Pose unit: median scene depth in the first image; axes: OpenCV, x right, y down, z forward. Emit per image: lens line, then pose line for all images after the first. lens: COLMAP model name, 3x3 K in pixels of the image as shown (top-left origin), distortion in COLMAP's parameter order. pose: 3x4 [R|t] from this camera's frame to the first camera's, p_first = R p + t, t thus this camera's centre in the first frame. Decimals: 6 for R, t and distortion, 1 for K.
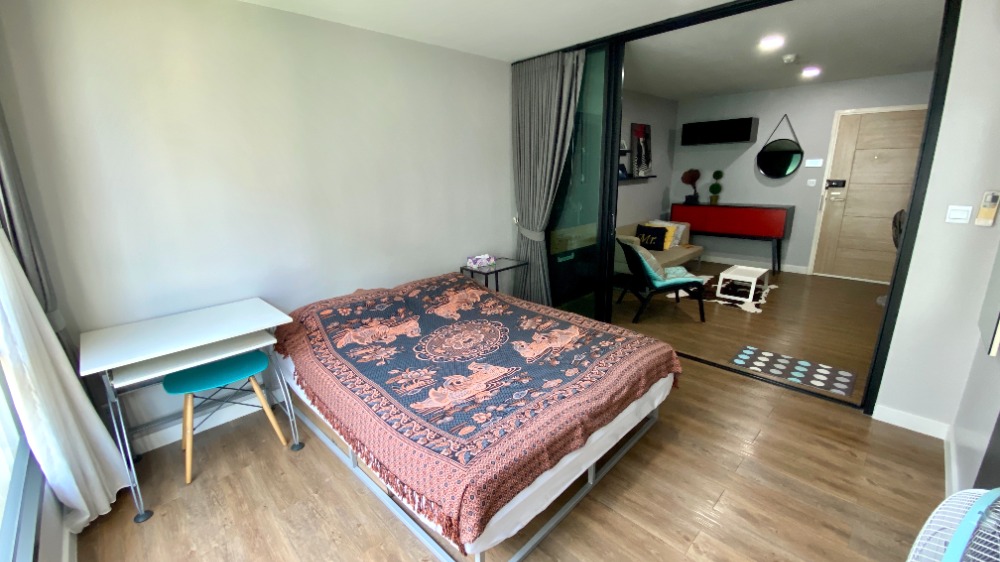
lens RADIAL K [[400.6, 0, 500.0], [0, 400.6, 281.0], [0, 0, 1]] dist [0.032534, -0.027832]
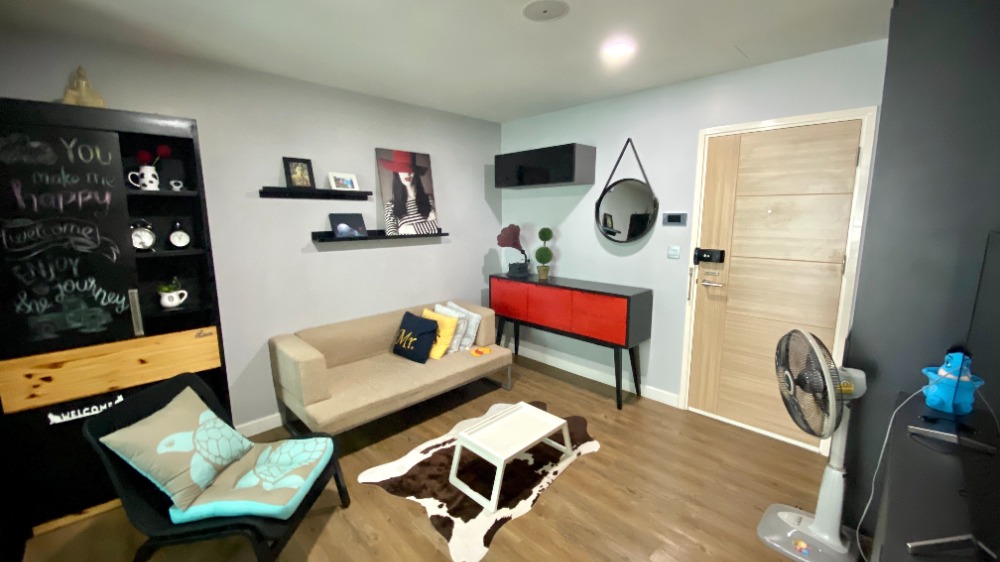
lens RADIAL K [[400.6, 0, 500.0], [0, 400.6, 281.0], [0, 0, 1]] dist [0.032534, -0.027832]
pose [[0.999800, 0.019747, 0.003236, 0.897914], [-0.019306, 0.994448, -0.103443, -0.236616], [-0.005260, 0.103360, 0.994630, 0.739486]]
